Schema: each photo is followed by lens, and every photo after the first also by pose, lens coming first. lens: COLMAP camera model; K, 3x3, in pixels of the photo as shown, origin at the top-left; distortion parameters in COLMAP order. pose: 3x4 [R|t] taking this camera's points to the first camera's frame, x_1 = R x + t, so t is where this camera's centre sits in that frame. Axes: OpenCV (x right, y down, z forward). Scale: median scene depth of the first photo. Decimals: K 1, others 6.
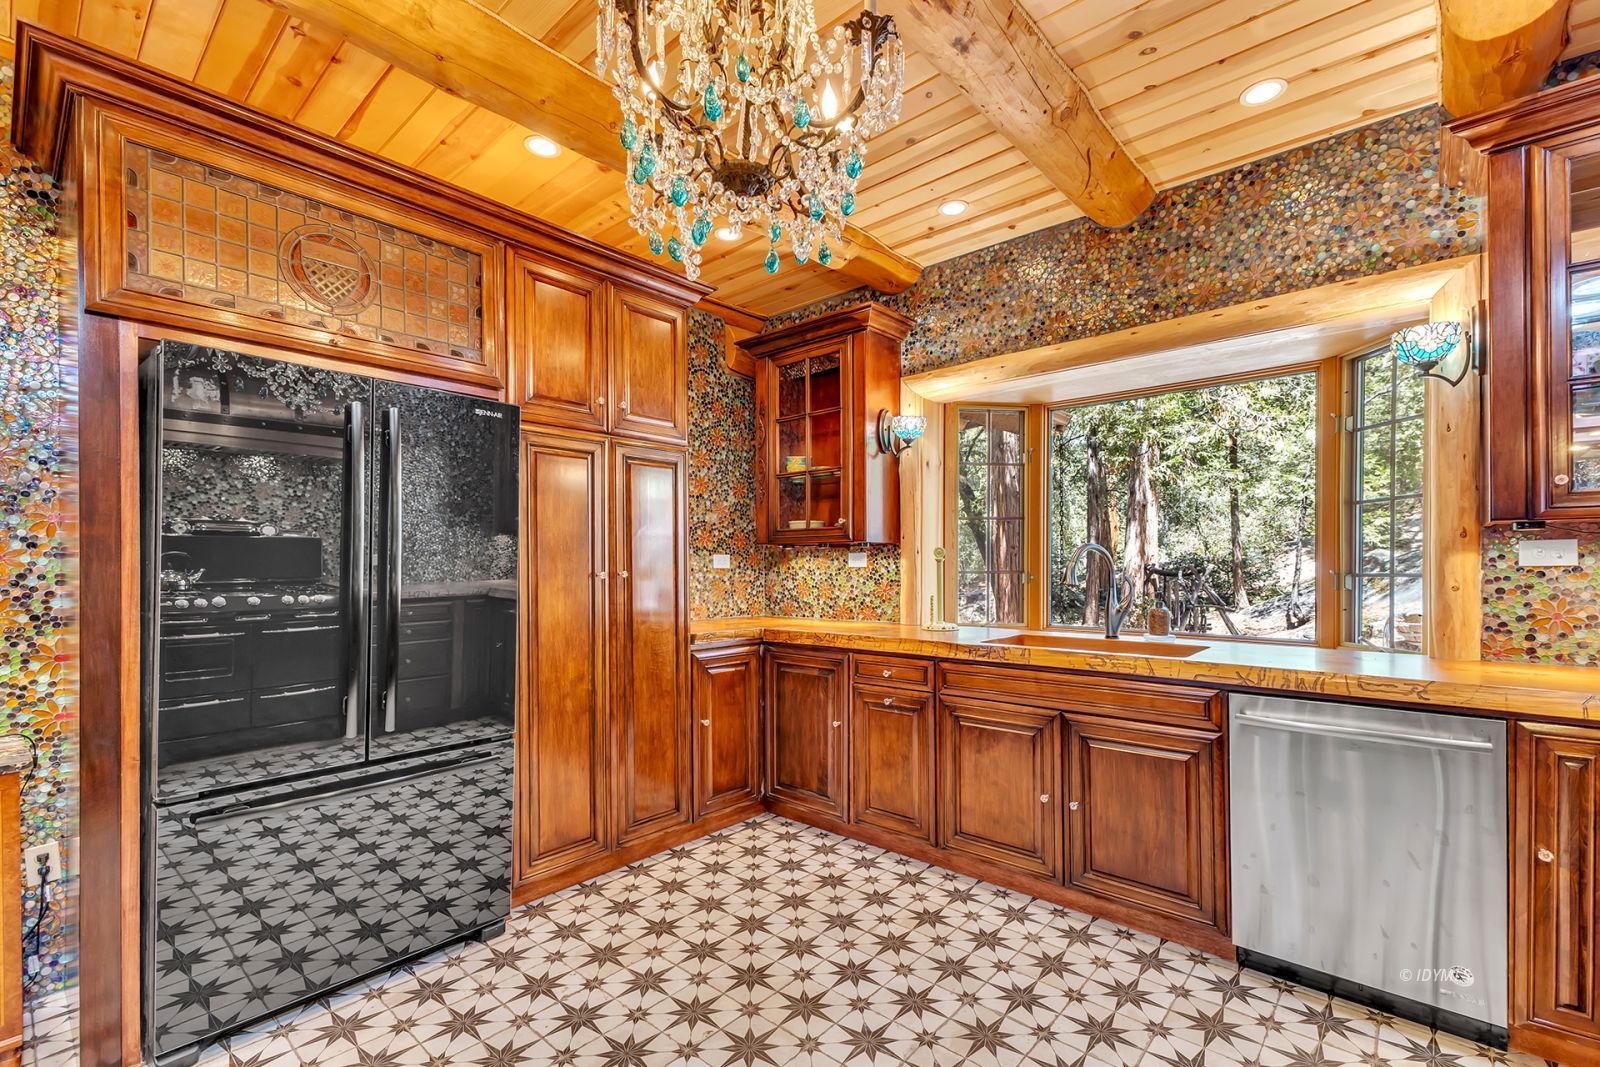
lens RADIAL K [[693.2, 0, 771.5], [0, 693.2, 562.3], [0, 0, 1]] dist [0.004169, -0.000011]
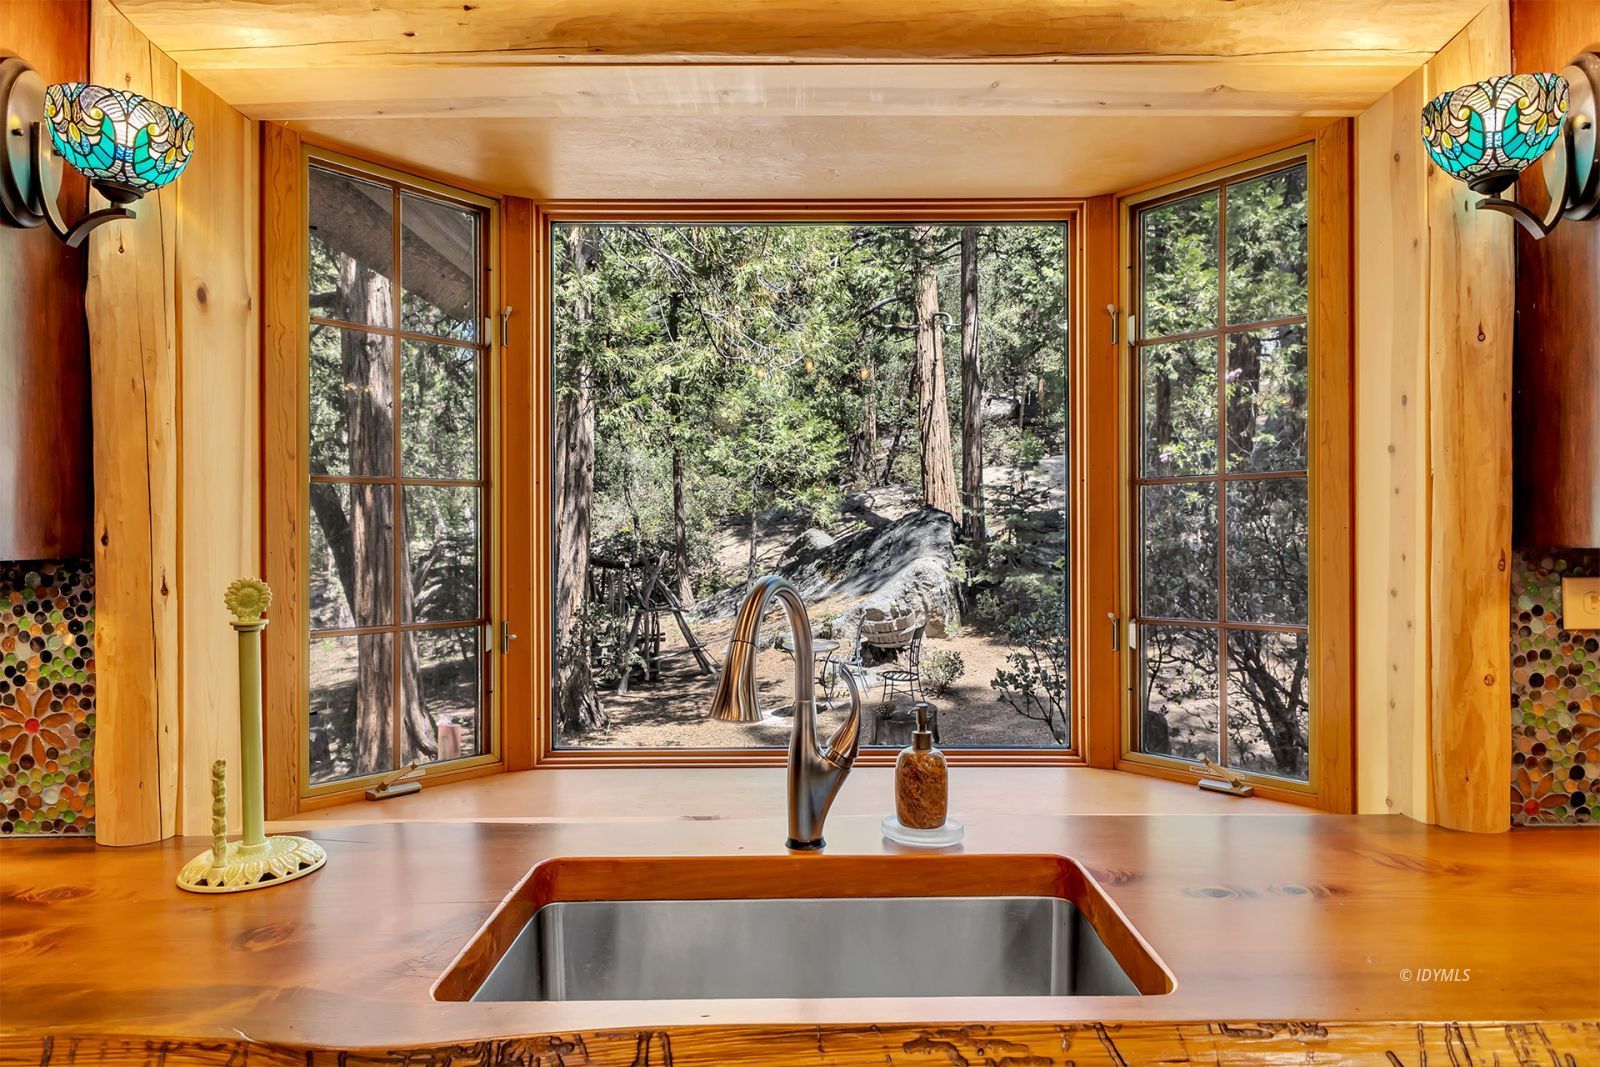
lens RADIAL K [[1017.1, 0, 832.0], [0, 1017.1, 543.2], [0, 0, 1]] dist [-0.000593, -0.004176]
pose [[0.724195, -0.003814, 0.689585, 0.125577], [0.002511, 0.999993, 0.002893, -0.036595], [-0.689591, -0.000364, 0.724199, 0.519575]]
